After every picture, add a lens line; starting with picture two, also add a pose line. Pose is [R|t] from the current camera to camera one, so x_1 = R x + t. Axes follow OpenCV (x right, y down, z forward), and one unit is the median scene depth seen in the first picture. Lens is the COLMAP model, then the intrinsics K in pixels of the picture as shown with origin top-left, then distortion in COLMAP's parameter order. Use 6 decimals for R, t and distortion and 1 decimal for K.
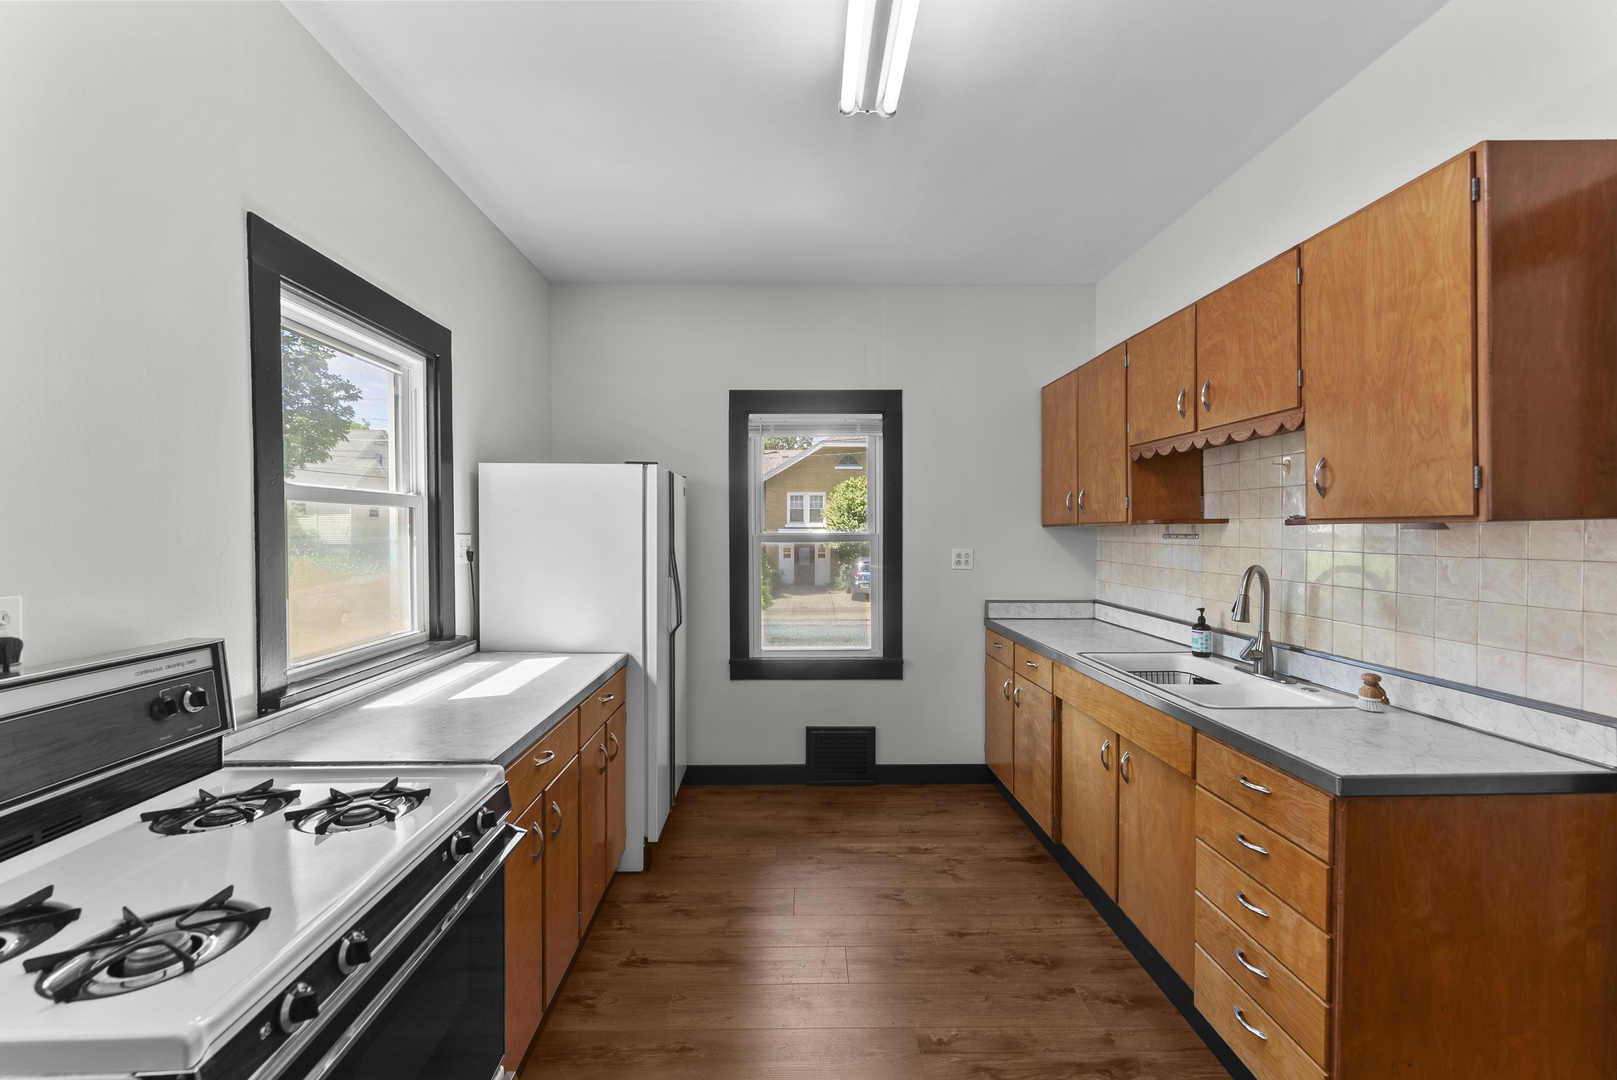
lens RADIAL K [[664.9, 0, 805.0], [0, 664.9, 529.8], [0, 0, 1]] dist [-0.002306, -0.000158]
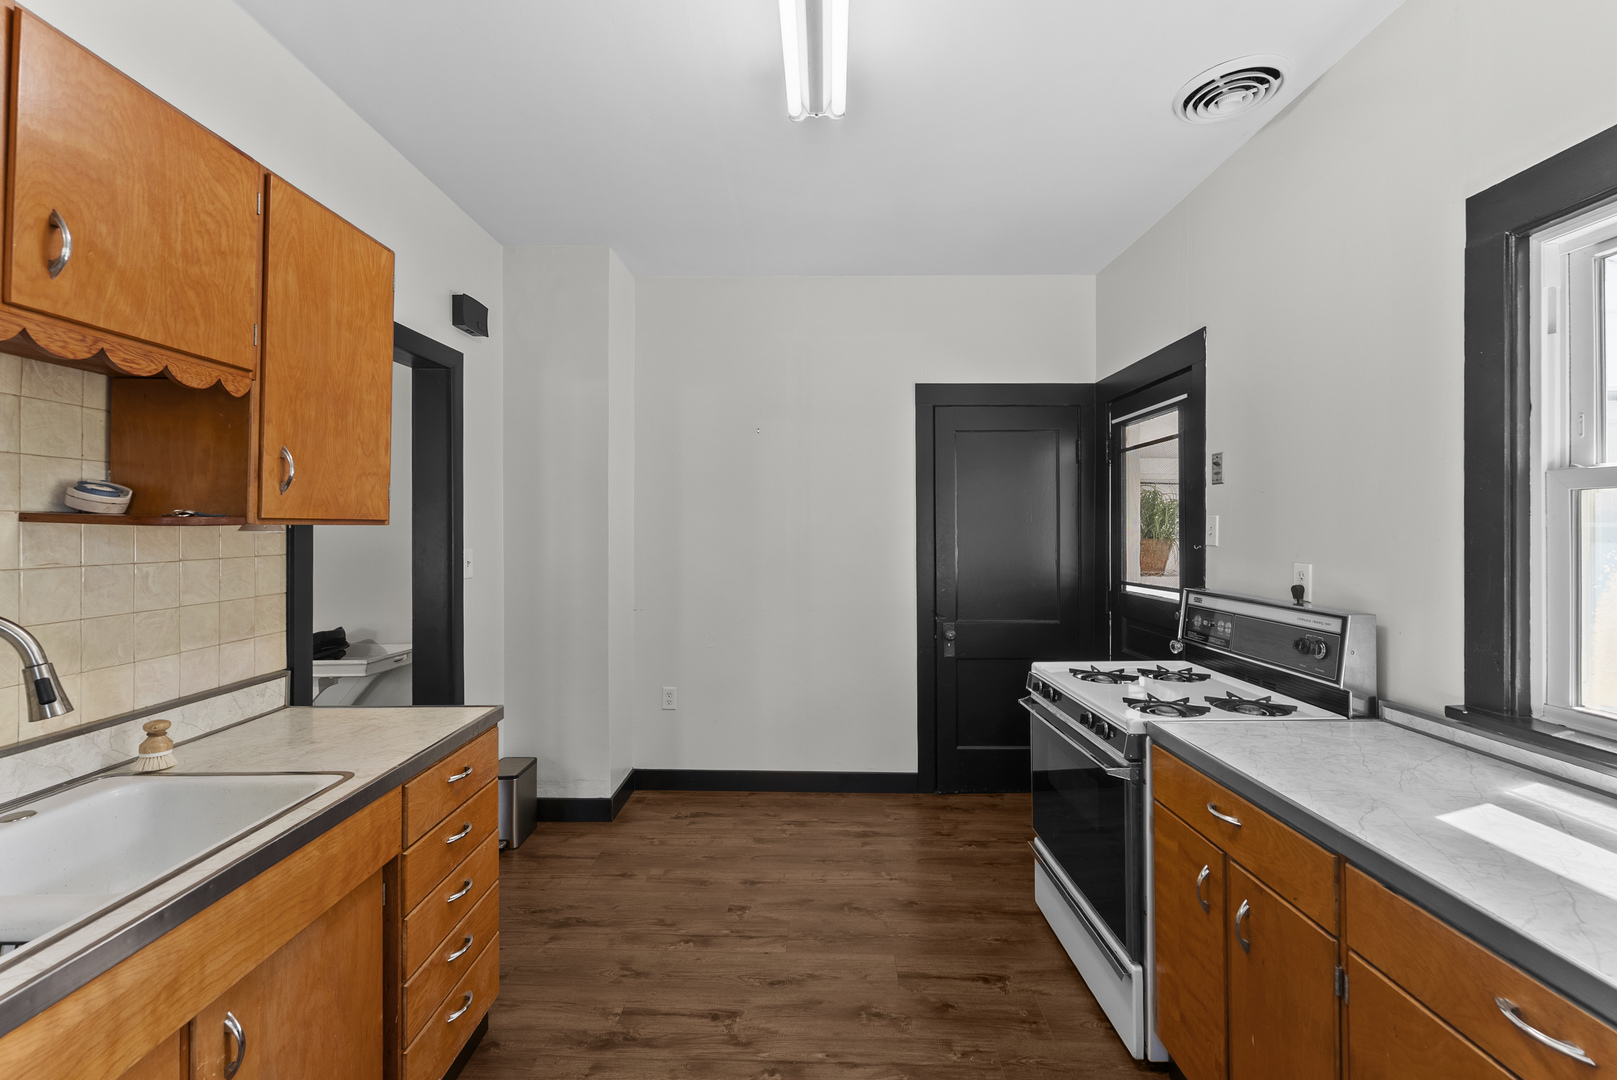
lens RADIAL K [[664.9, 0, 805.0], [0, 664.9, 529.8], [0, 0, 1]] dist [-0.002306, -0.000158]
pose [[-0.999588, 0.002902, 0.028548, 0.098534], [0.002996, 0.999990, 0.003264, -0.003272], [-0.028538, 0.003349, -0.999587, 1.998610]]
